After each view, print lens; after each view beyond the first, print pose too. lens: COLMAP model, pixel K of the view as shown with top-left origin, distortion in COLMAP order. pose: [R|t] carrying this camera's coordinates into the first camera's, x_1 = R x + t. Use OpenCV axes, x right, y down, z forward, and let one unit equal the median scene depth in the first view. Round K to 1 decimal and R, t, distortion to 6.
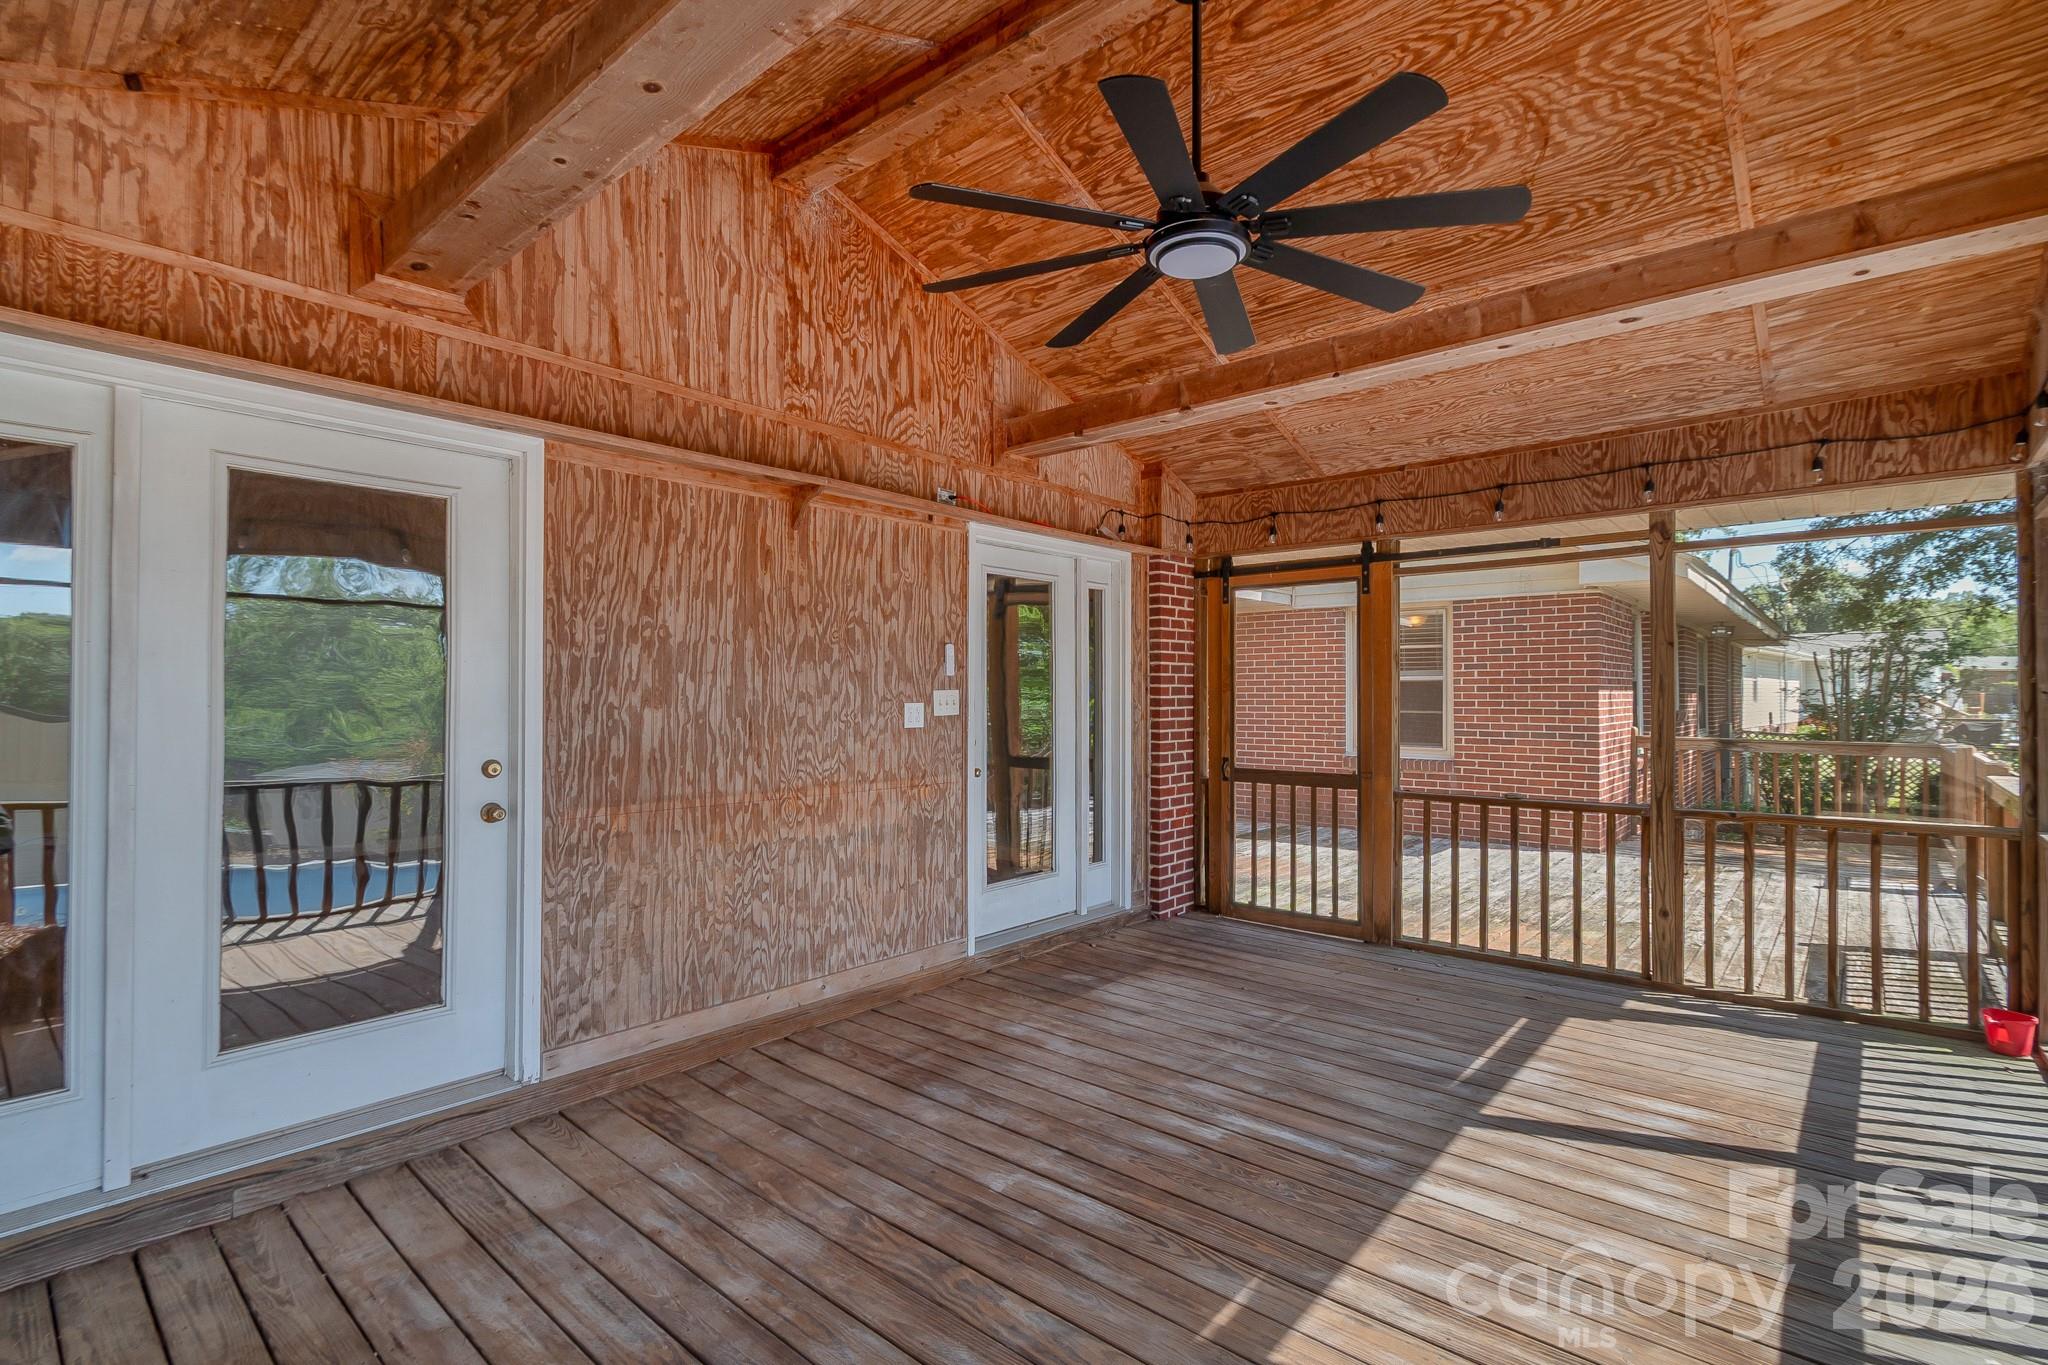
lens RADIAL K [[931.6, 0, 1031.0], [0, 931.6, 686.2], [0, 0, 1]] dist [0.005515, -0.000990]
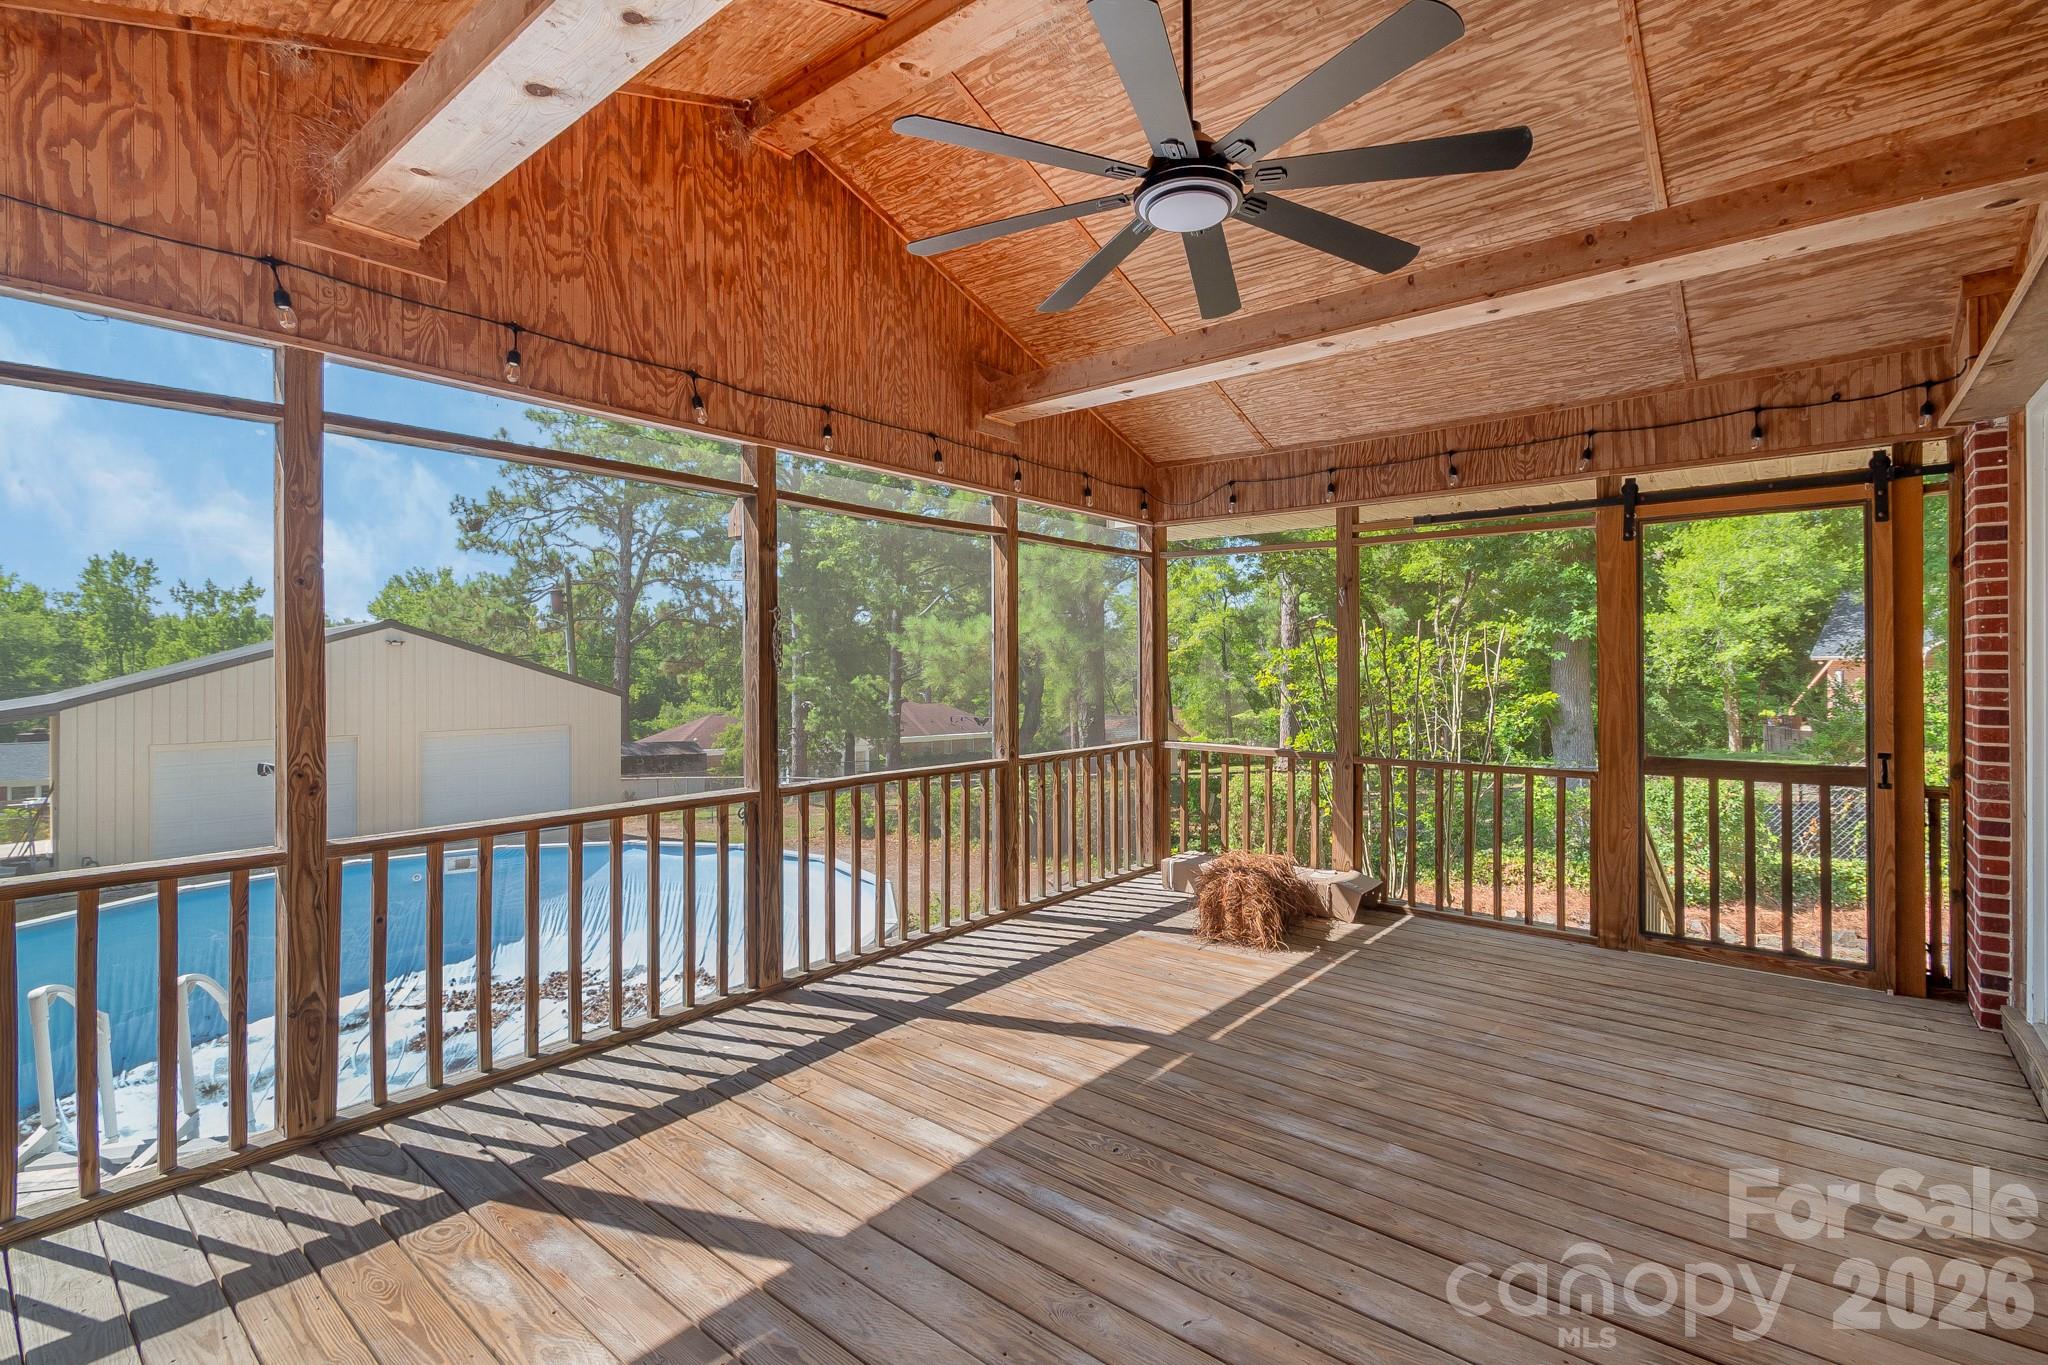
lens RADIAL K [[931.6, 0, 980.8], [0, 931.6, 670.8], [0, 0, 1]] dist [0.005515, -0.000990]
pose [[-0.999609, 0.004547, 0.027598, 0.243039], [0.004500, 0.999988, -0.001763, 0.015658], [-0.027606, -0.001638, -0.999618, 1.291388]]
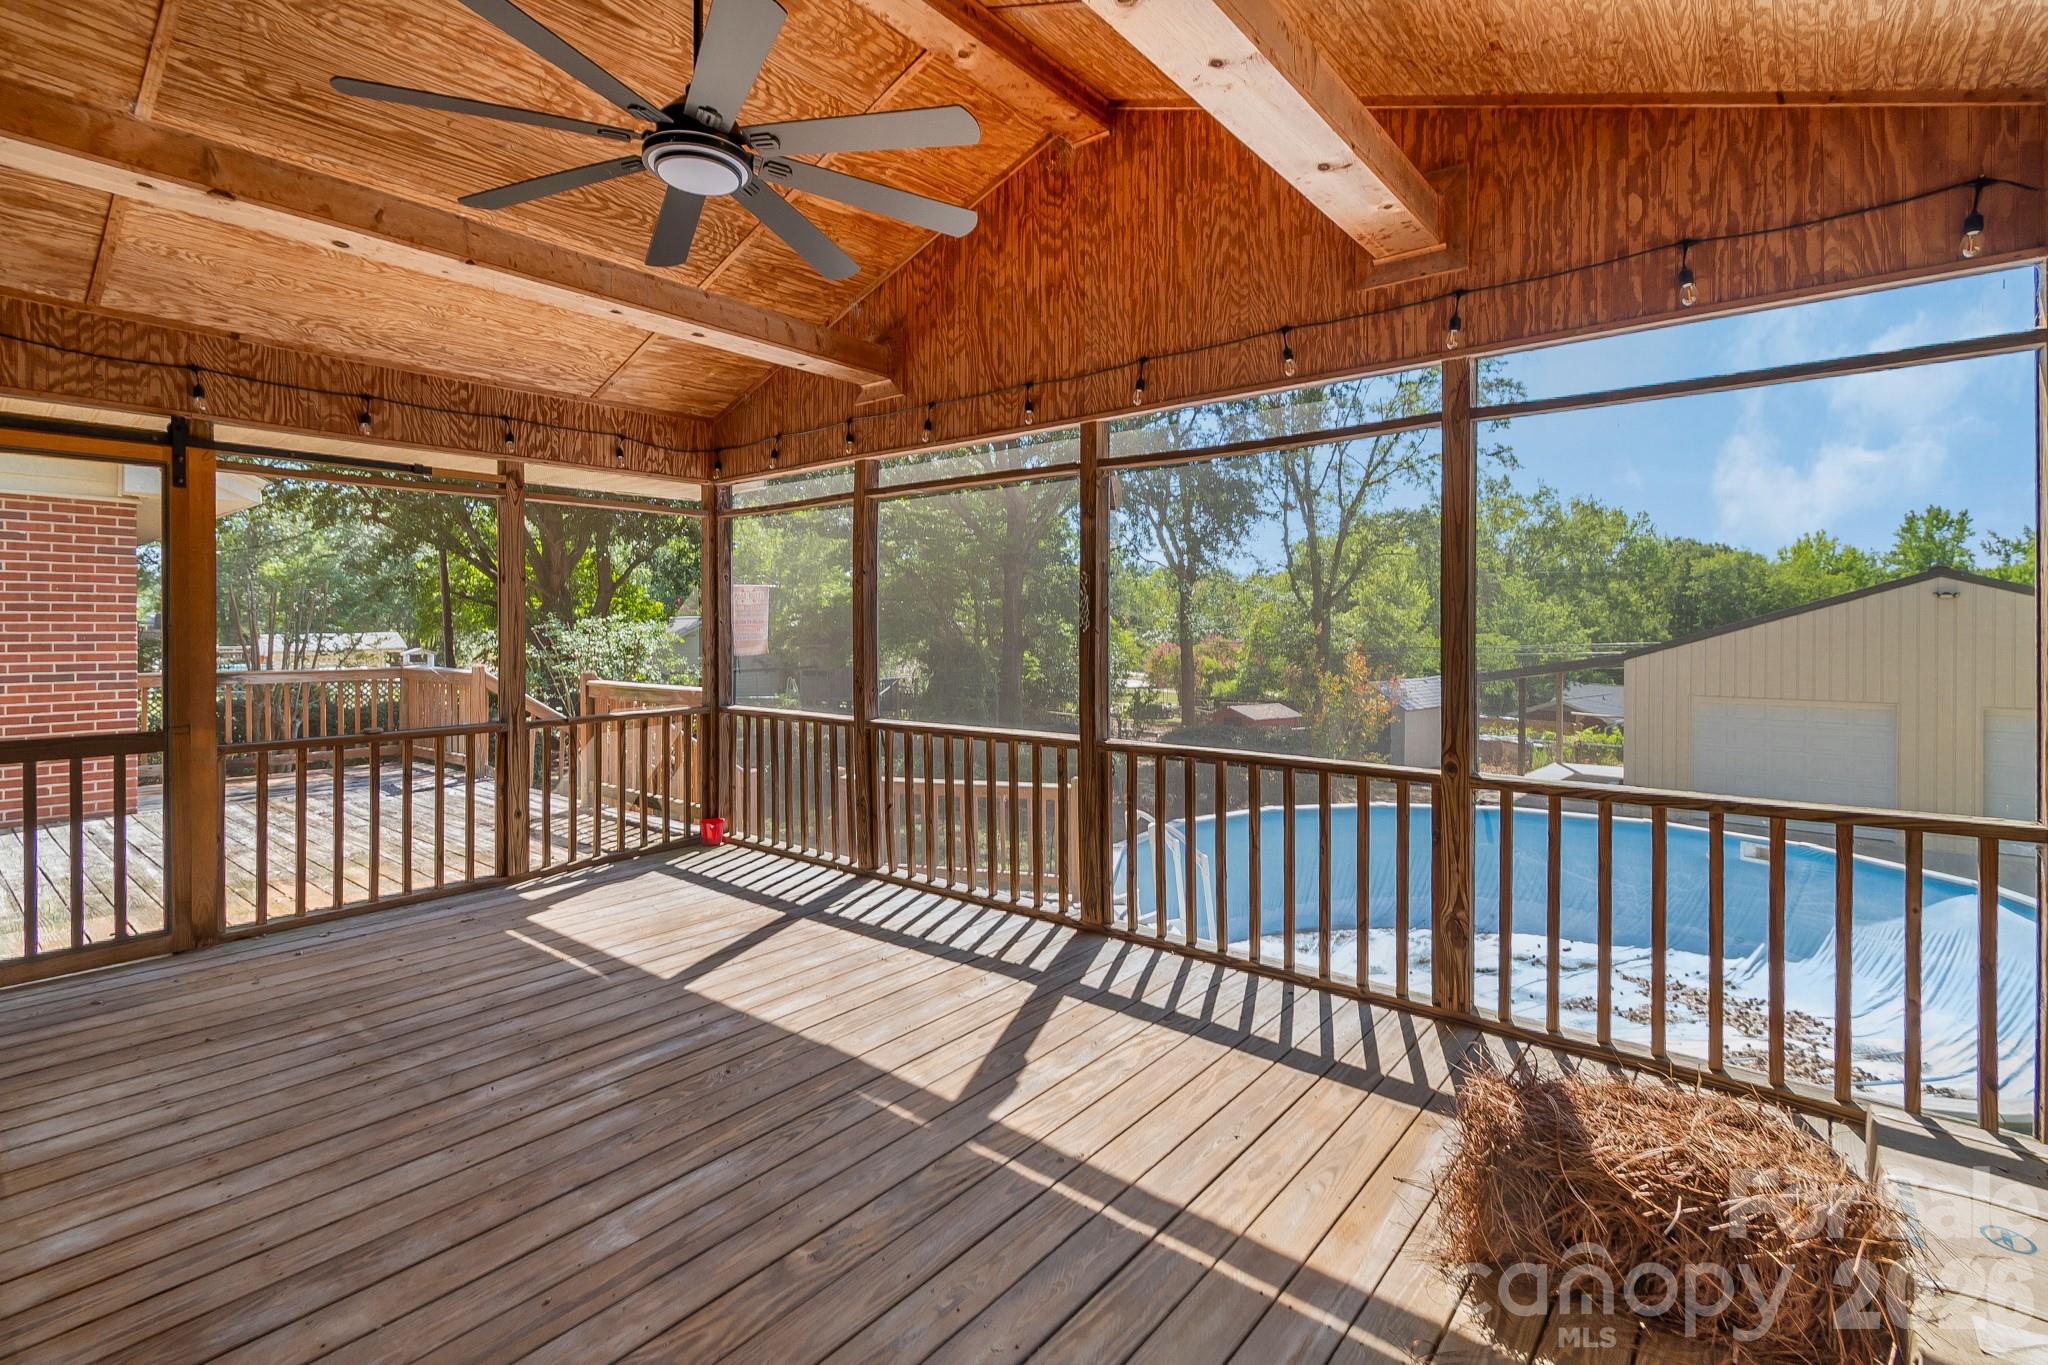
lens RADIAL K [[931.6, 0, 1036.8], [0, 931.6, 636.3], [0, 0, 1]] dist [0.005515, -0.000990]
pose [[-0.018749, -0.010096, 0.999773, -0.529669], [-0.006829, 0.999927, 0.009970, 0.010379], [-0.999801, -0.006640, -0.018817, 0.430658]]
